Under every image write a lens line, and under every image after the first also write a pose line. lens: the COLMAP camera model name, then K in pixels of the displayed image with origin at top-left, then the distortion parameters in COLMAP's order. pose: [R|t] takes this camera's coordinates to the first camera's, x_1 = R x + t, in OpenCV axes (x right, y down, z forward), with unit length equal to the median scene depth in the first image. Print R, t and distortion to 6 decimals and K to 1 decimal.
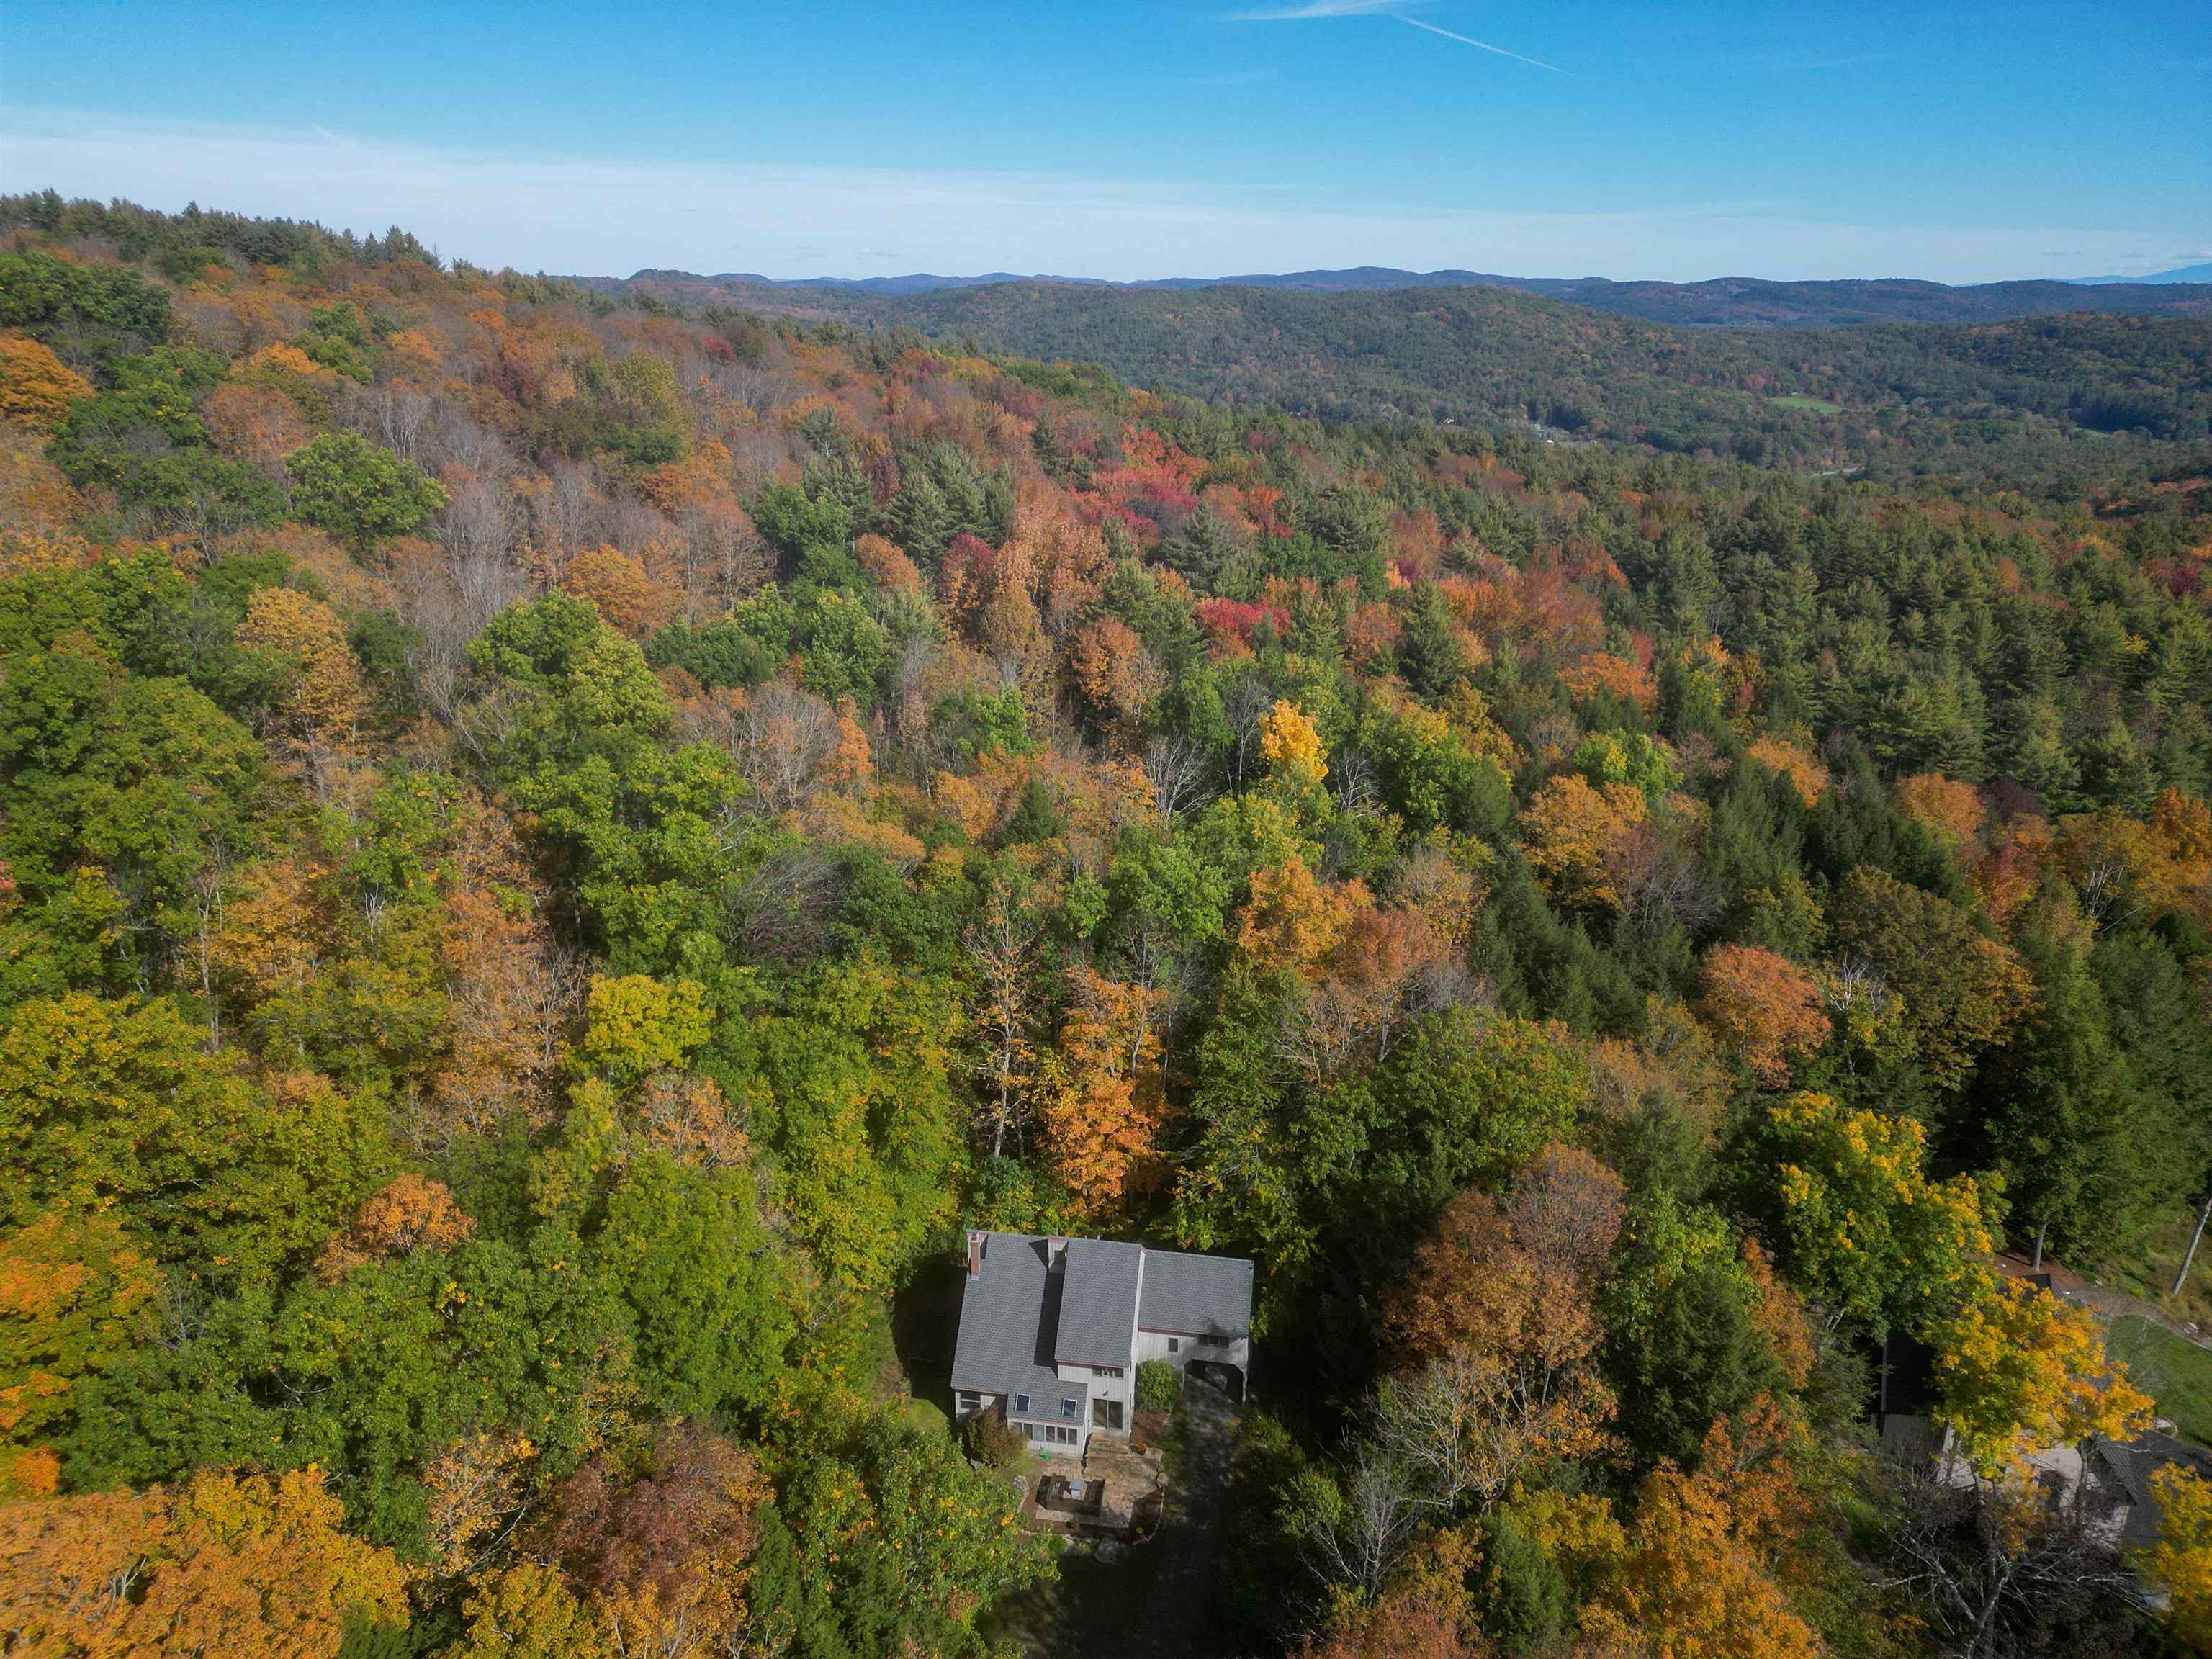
lens RADIAL K [[1541.0, 0, 1106.0], [0, 1541.0, 829.5], [0, 0, 1]] dist [0.092061, -0.099161]
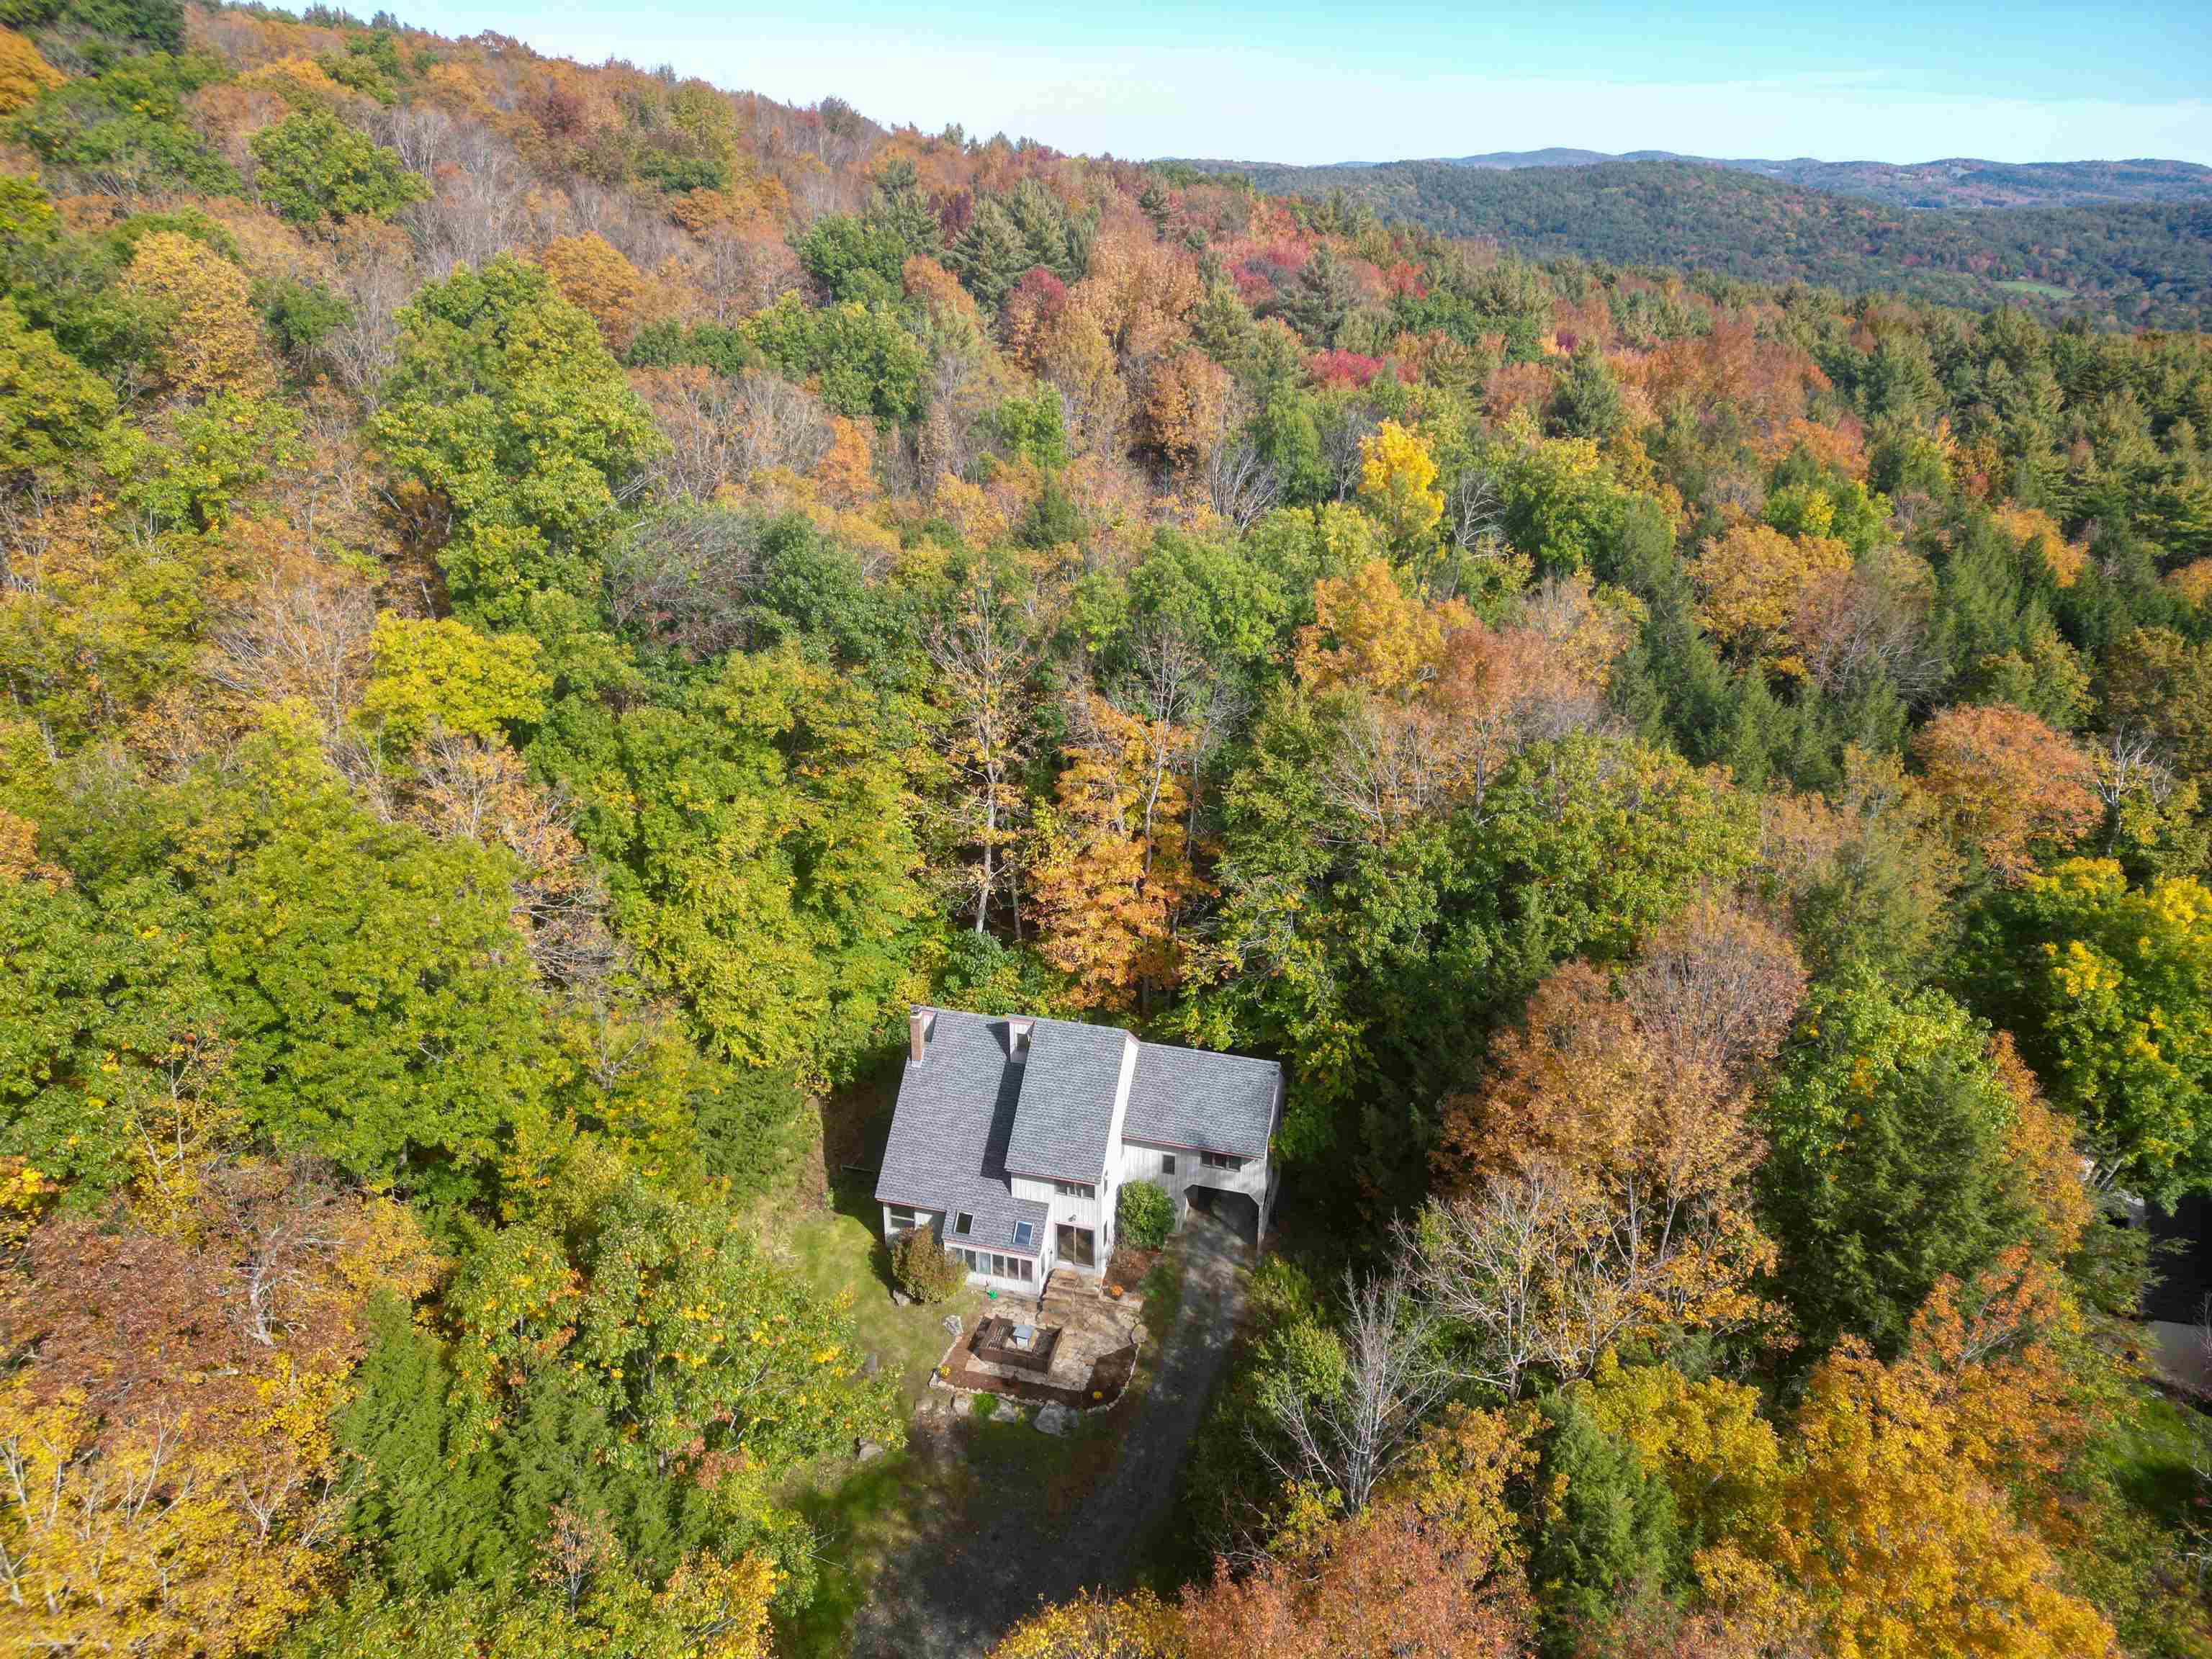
lens RADIAL K [[1541.0, 0, 1106.0], [0, 1541.0, 829.5], [0, 0, 1]] dist [0.092061, -0.099161]
pose [[0.994824, 0.040925, -0.093012, 0.076202], [-0.035098, 0.997368, 0.063437, 0.119502], [0.095363, -0.059844, 0.993642, 0.251117]]
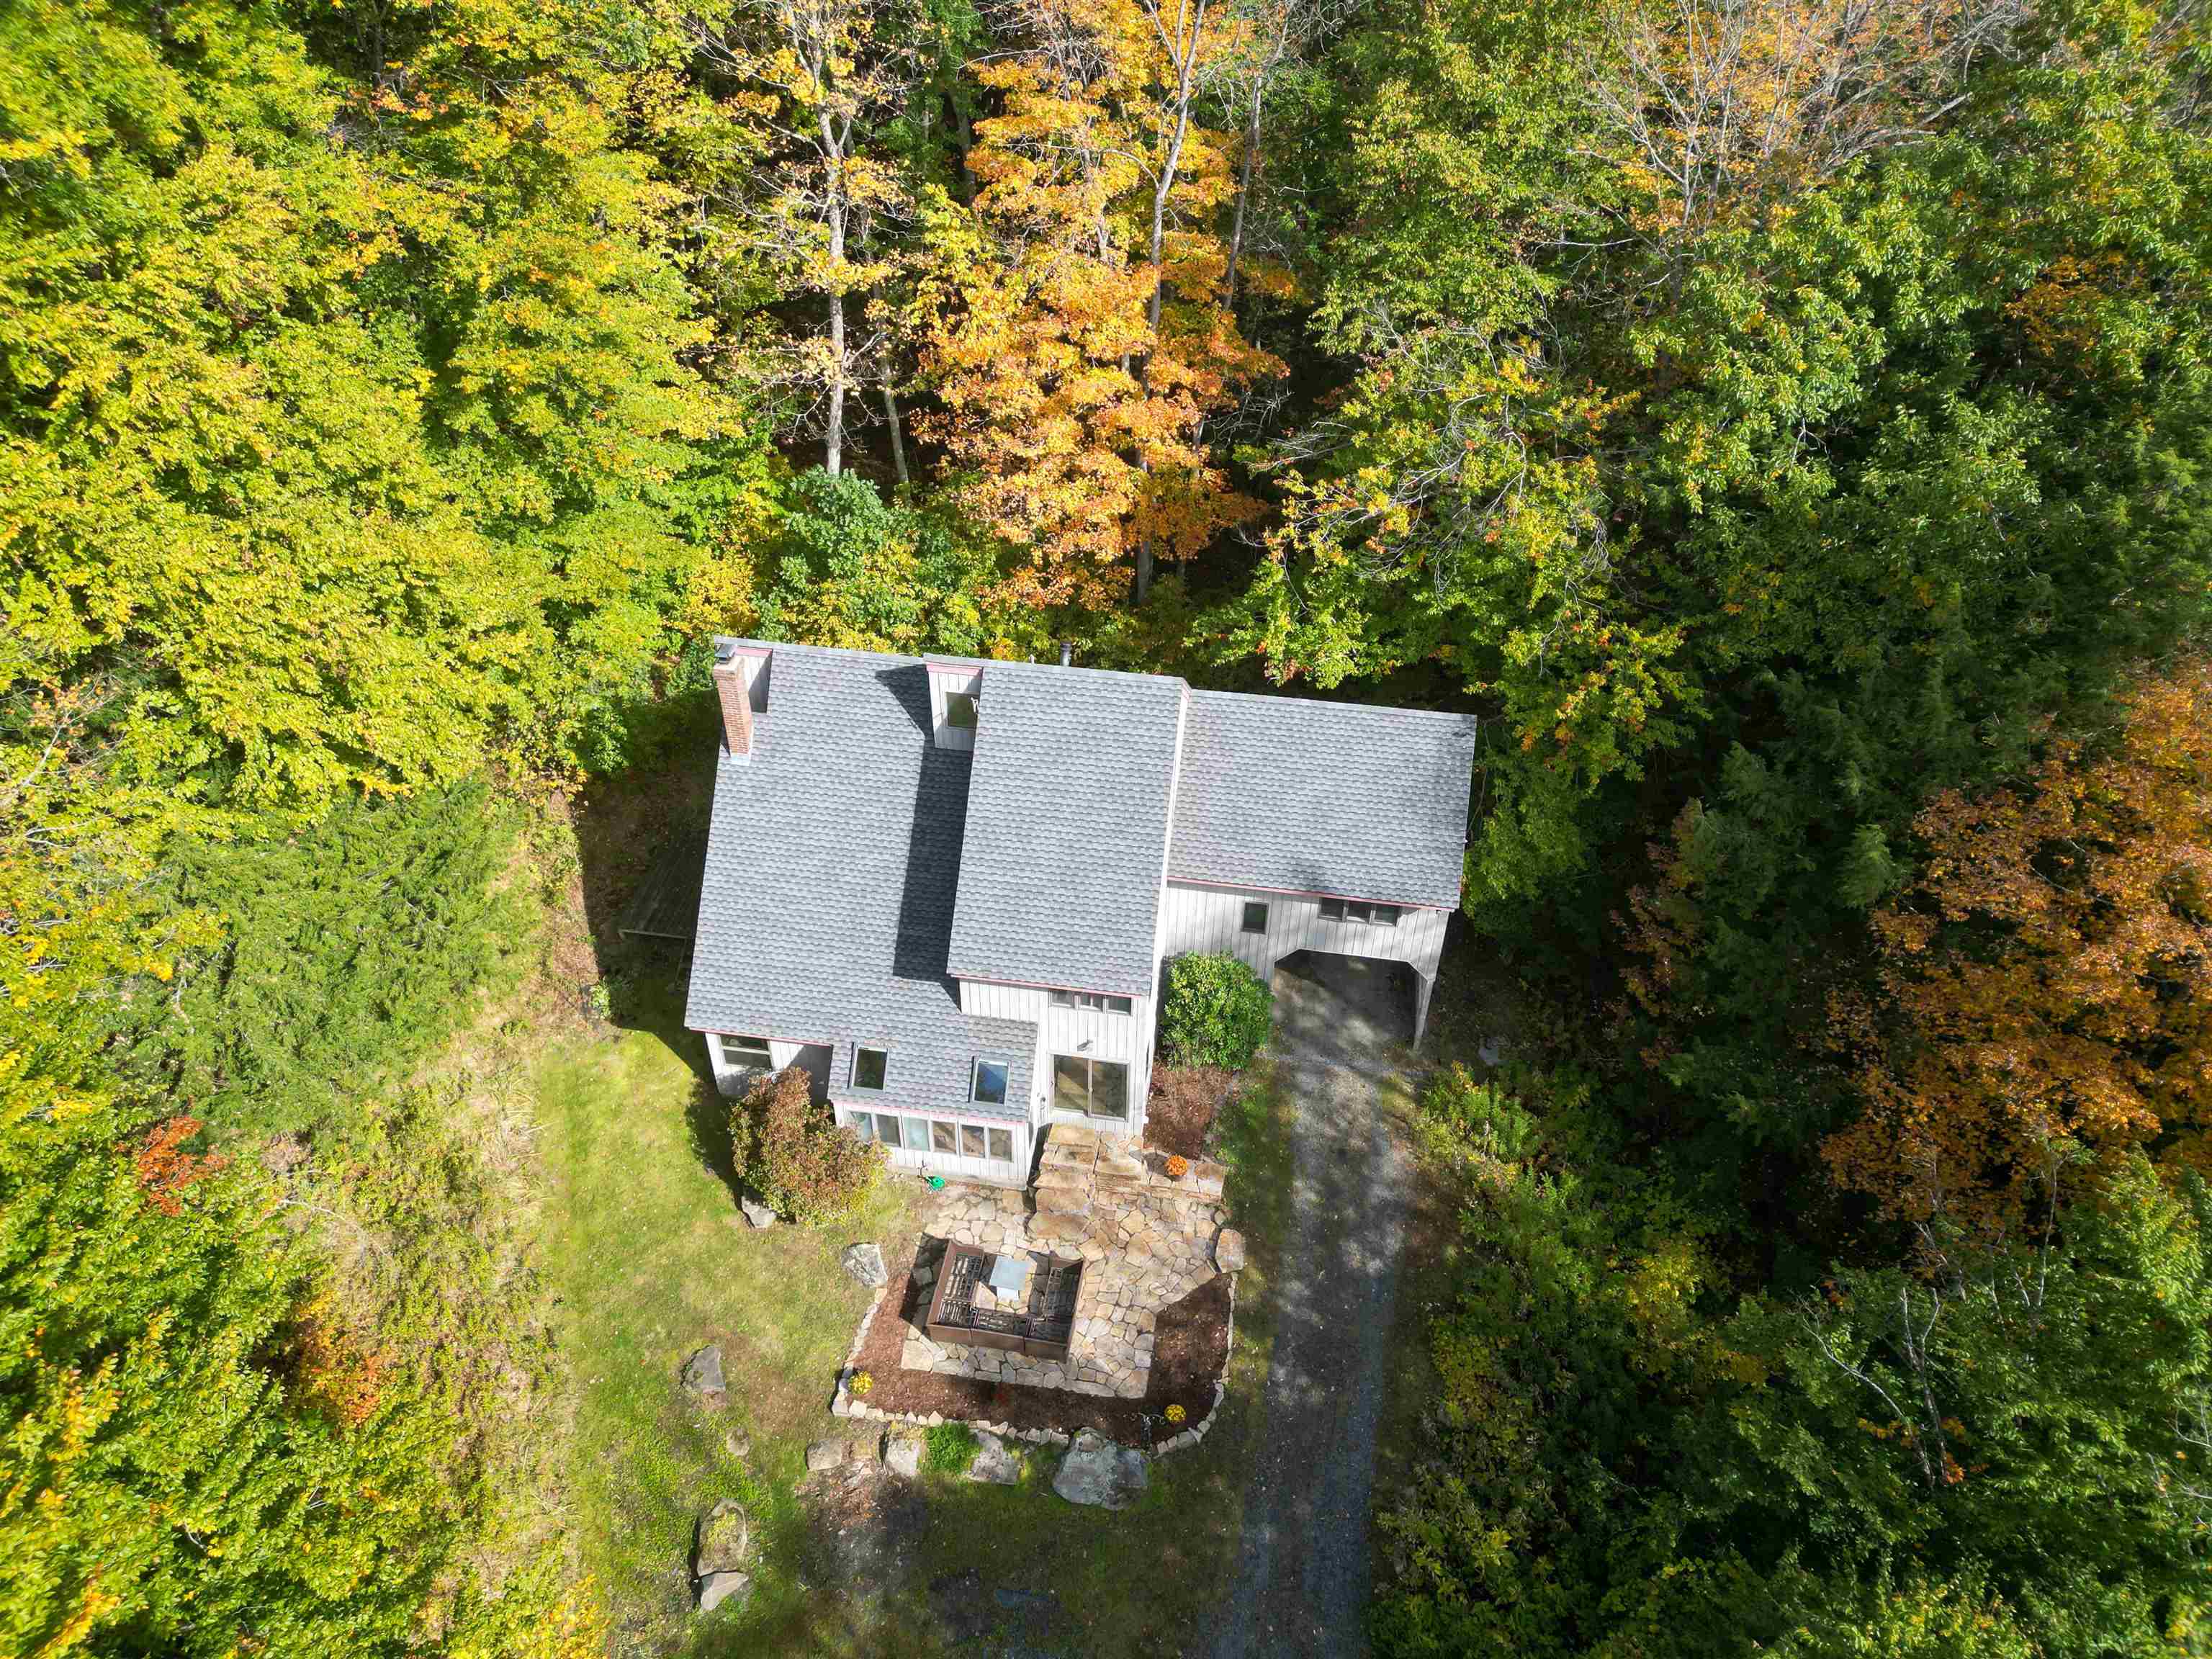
lens RADIAL K [[1541.0, 0, 1106.0], [0, 1541.0, 829.5], [0, 0, 1]] dist [0.092061, -0.099161]
pose [[0.999921, -0.000374, 0.012560, 0.000302], [-0.004210, 0.931824, 0.362885, 0.166737], [-0.011839, -0.362910, 0.931749, 0.639600]]
